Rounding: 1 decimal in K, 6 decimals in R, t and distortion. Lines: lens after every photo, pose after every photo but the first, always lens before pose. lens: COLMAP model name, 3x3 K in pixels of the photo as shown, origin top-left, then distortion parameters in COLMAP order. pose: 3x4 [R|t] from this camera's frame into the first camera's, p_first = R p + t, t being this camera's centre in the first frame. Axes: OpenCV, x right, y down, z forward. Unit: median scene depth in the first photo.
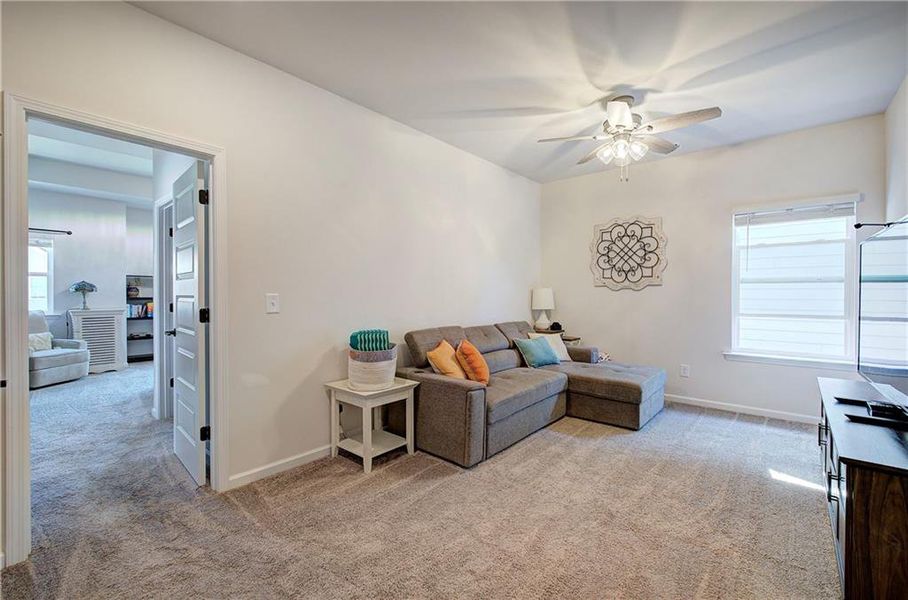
lens RADIAL K [[384.4, 0, 454.4], [0, 384.4, 296.9], [0, 0, 1]] dist [-0.000220, -0.000237]
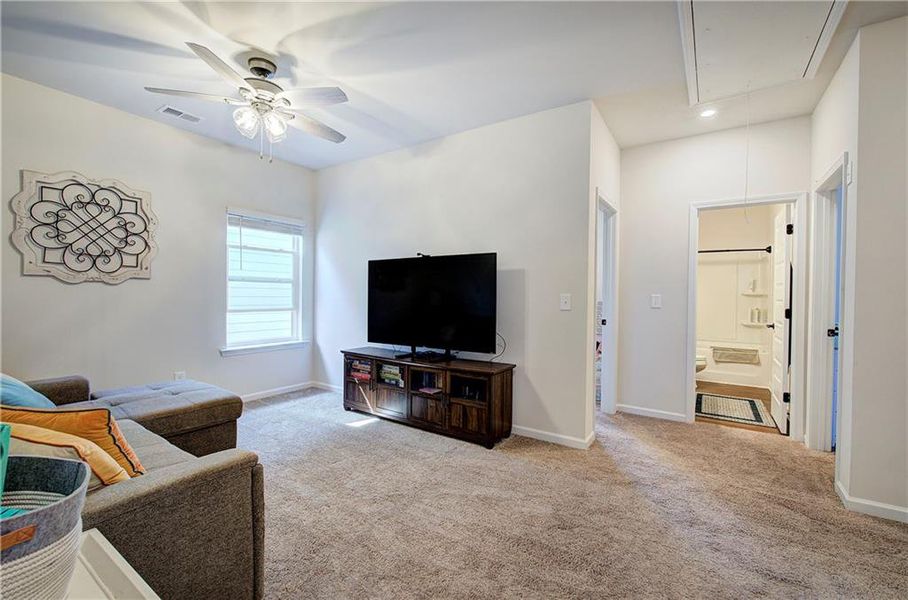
lens RADIAL K [[380.9, 0, 463.8], [0, 380.9, 298.1], [0, 0, 1]] dist [0.000362, 0.000022]
pose [[-0.130712, -0.012759, 0.991338, -0.323112], [-0.003932, 0.999916, 0.012351, -0.003160], [-0.991413, -0.002284, -0.130751, 0.459845]]
